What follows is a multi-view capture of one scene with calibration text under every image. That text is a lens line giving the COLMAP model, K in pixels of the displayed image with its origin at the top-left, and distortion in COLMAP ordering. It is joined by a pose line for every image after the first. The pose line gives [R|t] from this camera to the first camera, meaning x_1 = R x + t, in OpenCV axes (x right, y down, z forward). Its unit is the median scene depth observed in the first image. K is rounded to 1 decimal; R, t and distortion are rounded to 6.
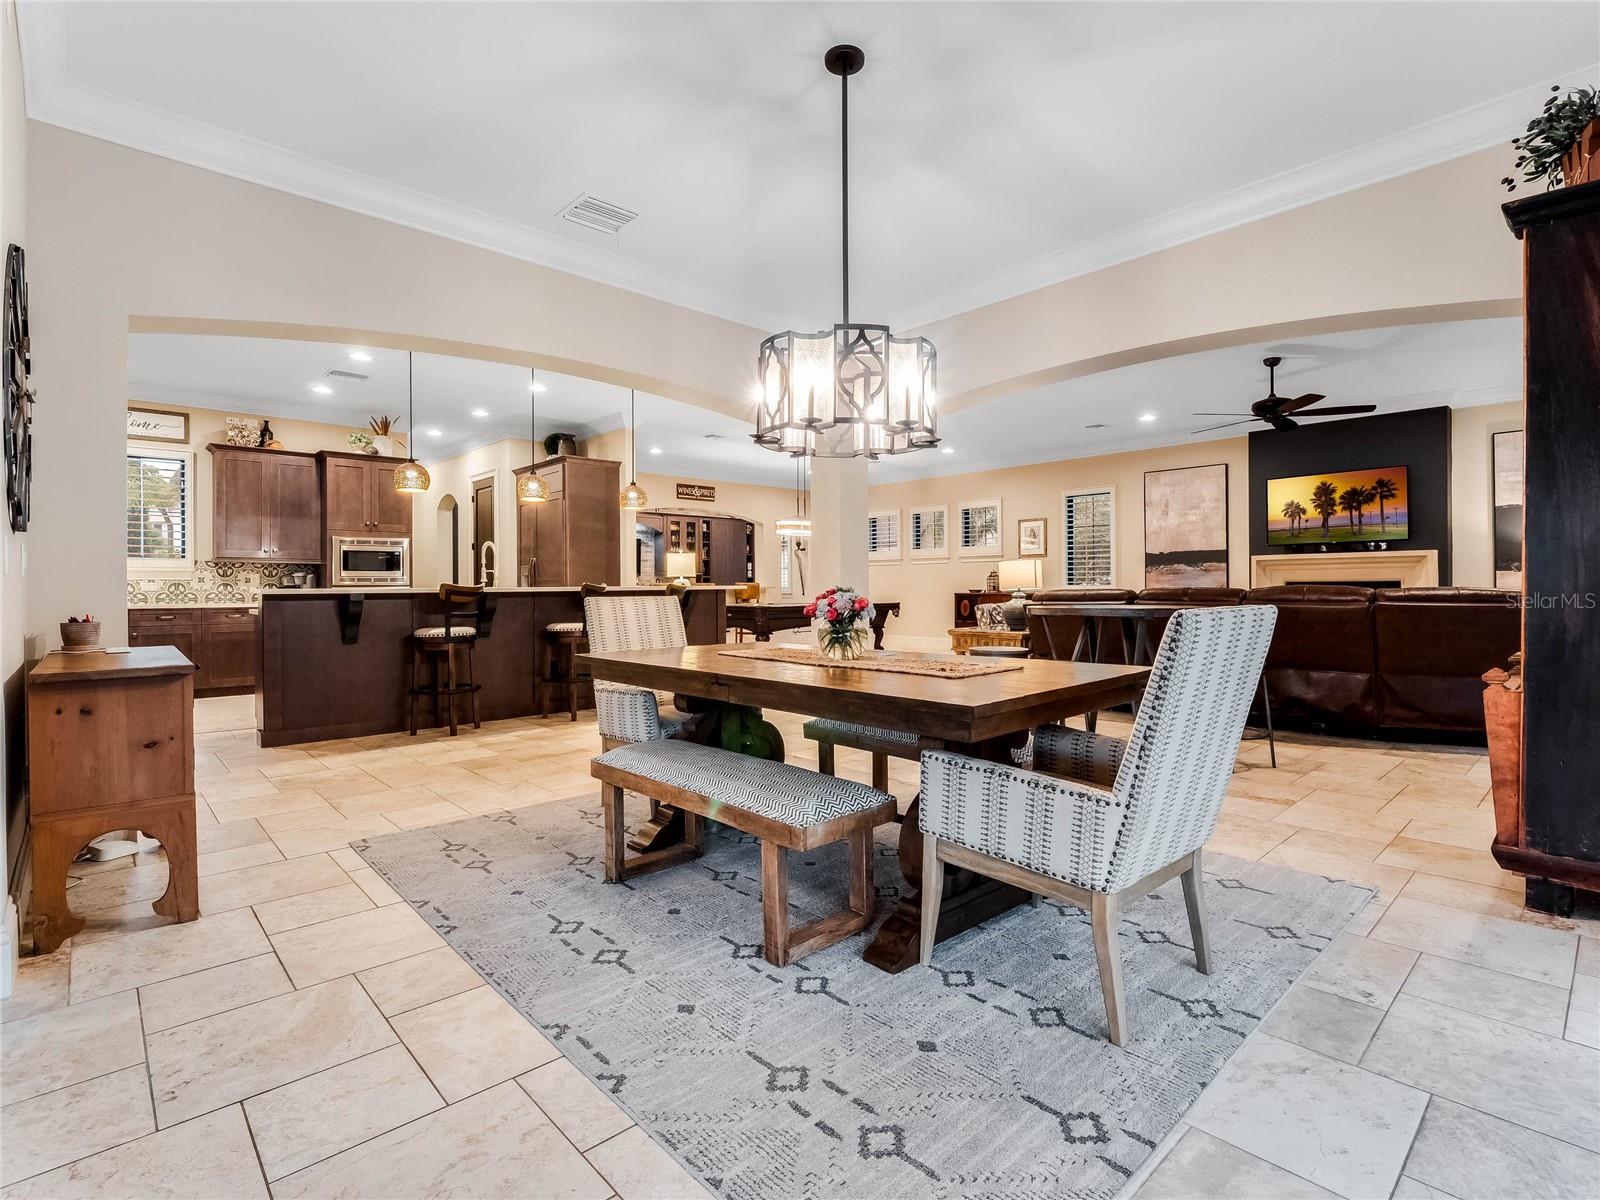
lens RADIAL K [[776.2, 0, 804.3], [0, 776.2, 590.5], [0, 0, 1]] dist [-0.001694, -0.010703]
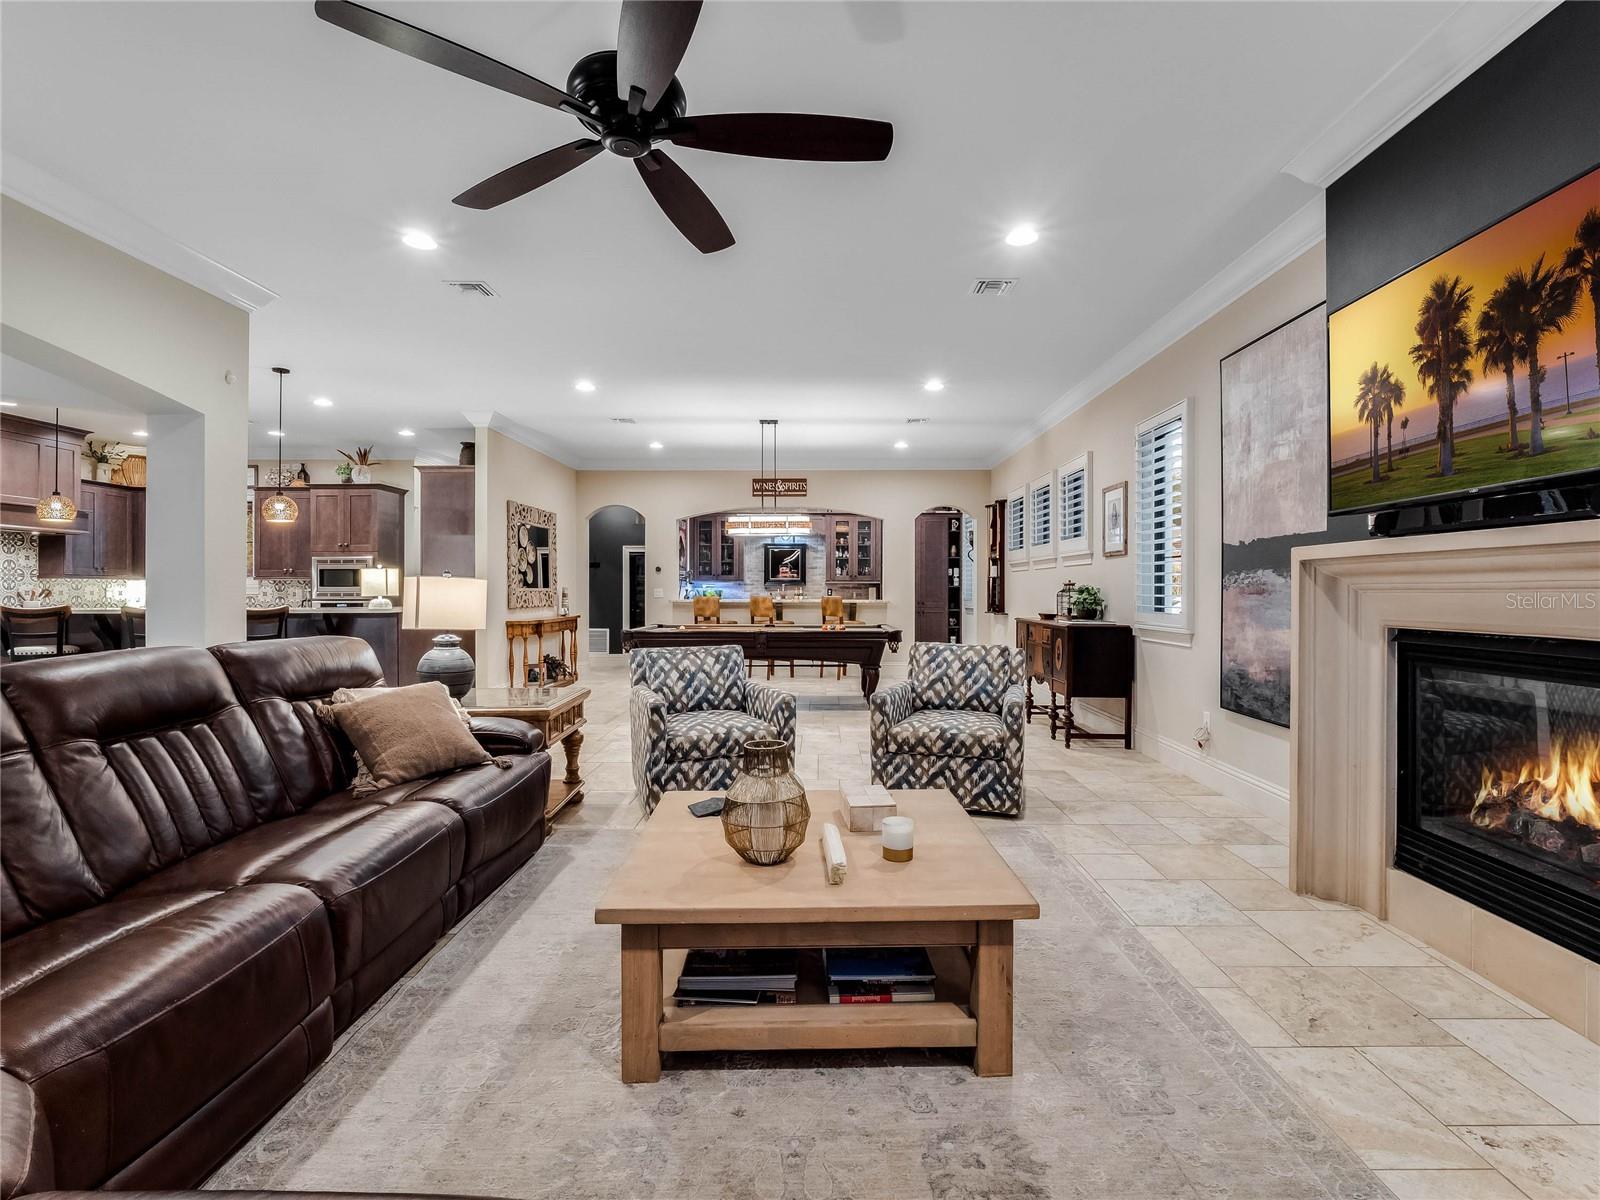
lens RADIAL K [[776.2, 0, 807.5], [0, 776.2, 591.3], [0, 0, 1]] dist [-0.001694, -0.010703]
pose [[0.727389, 0.006340, -0.686196, 0.679456], [-0.006490, 0.999976, 0.002359, -0.024545], [0.686195, 0.002738, 0.727413, 0.618826]]
